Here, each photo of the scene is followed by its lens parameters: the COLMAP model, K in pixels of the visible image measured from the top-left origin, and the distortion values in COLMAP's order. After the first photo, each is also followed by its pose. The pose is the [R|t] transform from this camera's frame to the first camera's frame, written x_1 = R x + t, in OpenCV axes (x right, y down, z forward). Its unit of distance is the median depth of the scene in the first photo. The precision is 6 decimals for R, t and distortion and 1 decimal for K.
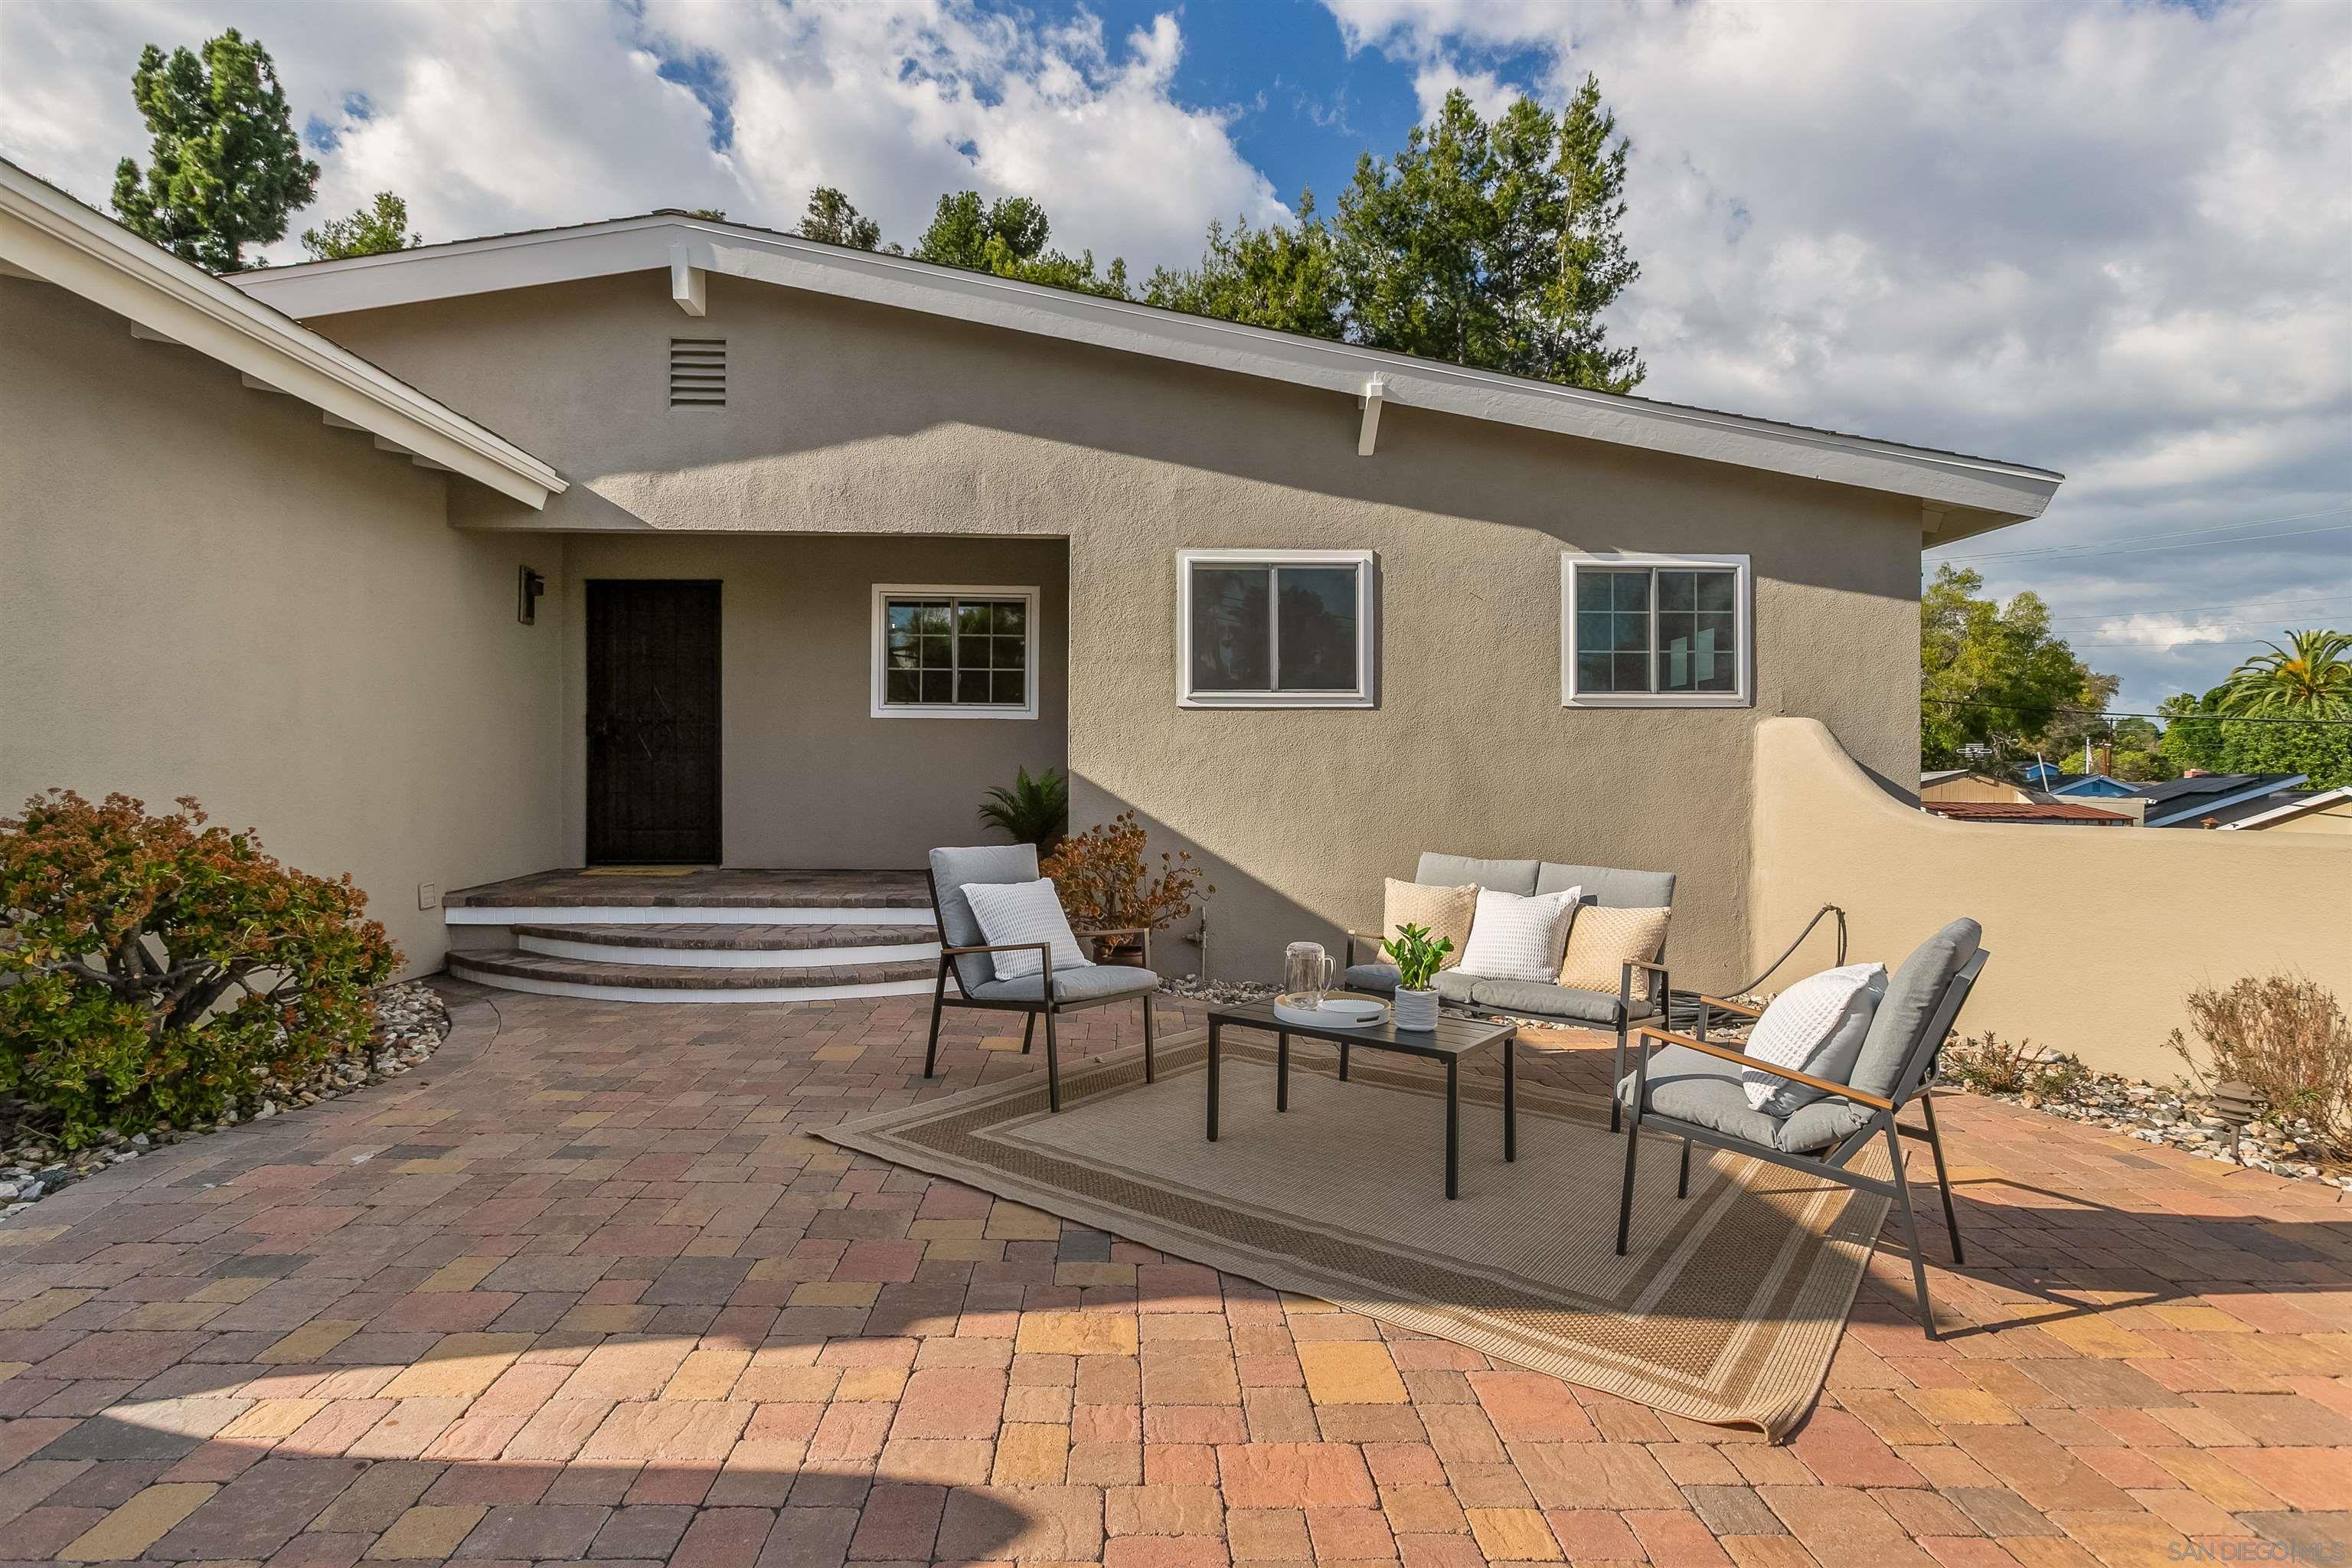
lens RADIAL K [[1215.0, 0, 1176.0], [0, 1215.0, 784.0], [0, 0, 1]] dist [-0.017456, 0.016645]
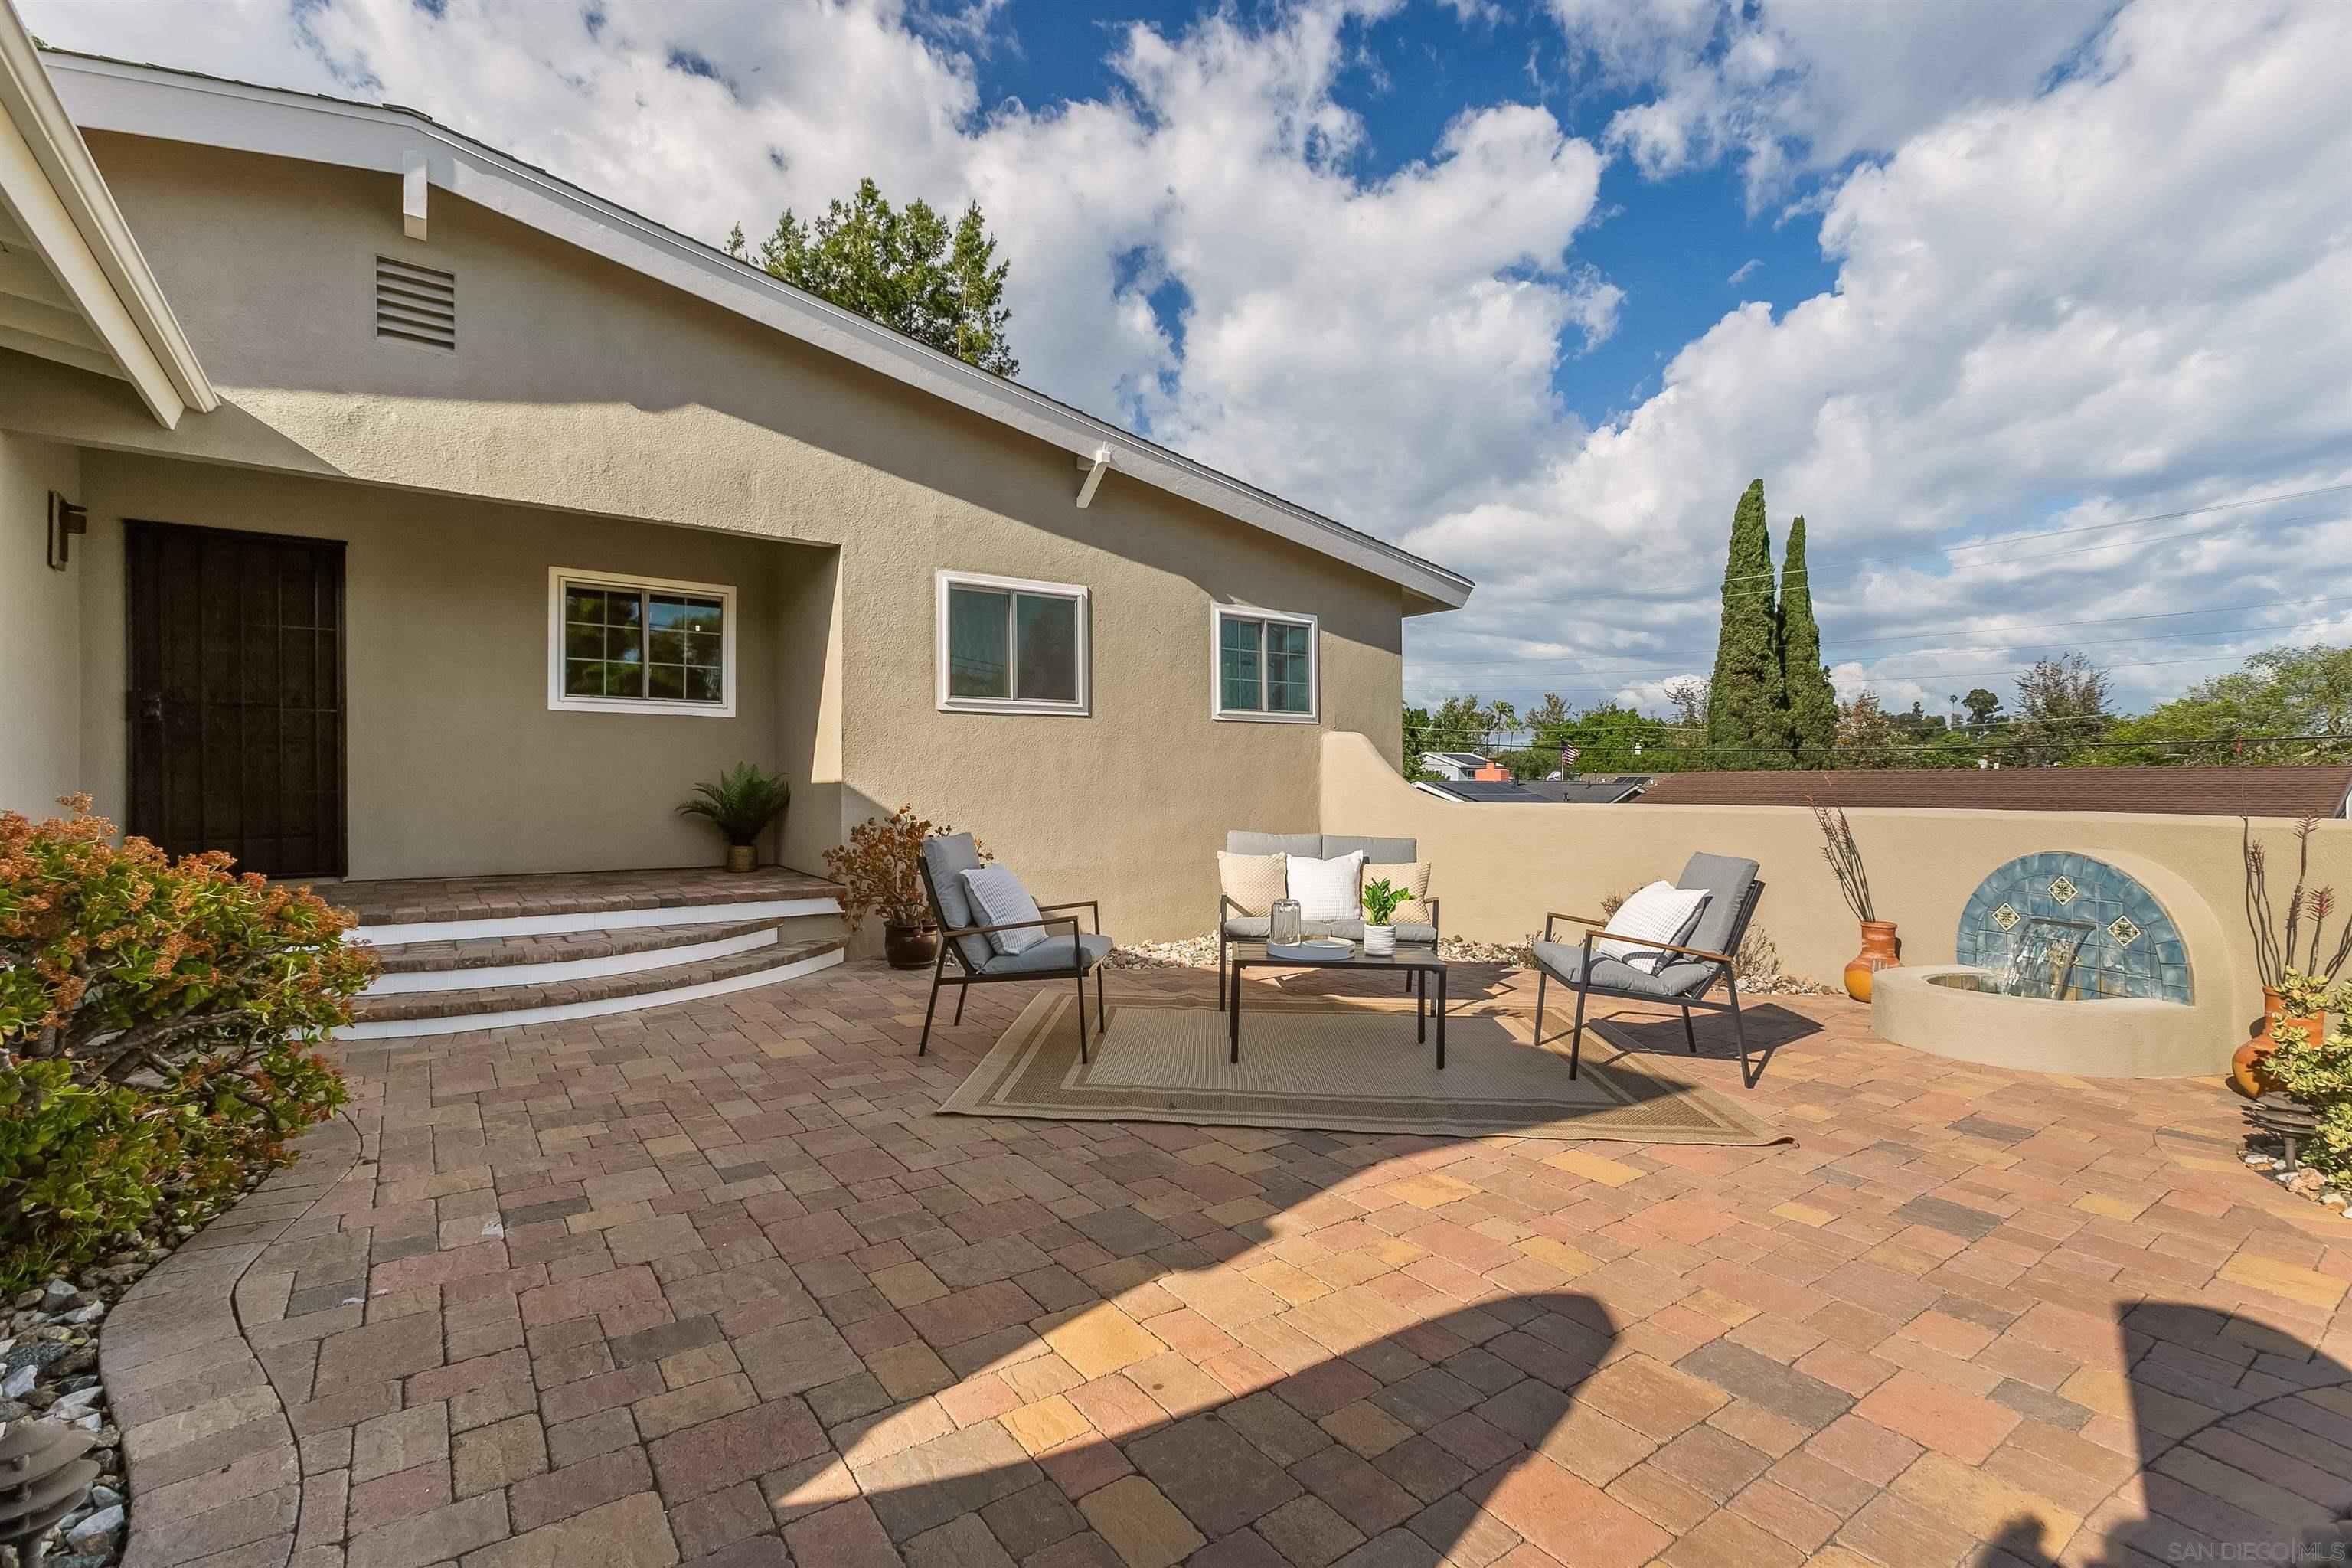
lens RADIAL K [[1052.8, 0, 1176.0], [0, 1052.8, 784.0], [0, 0, 1]] dist [-0.029631, 0.025751]
pose [[0.828910, -0.004916, 0.559360, -0.357319], [0.004198, 0.999988, 0.002567, 0.002640], [-0.559366, 0.000220, 0.828921, 0.078307]]
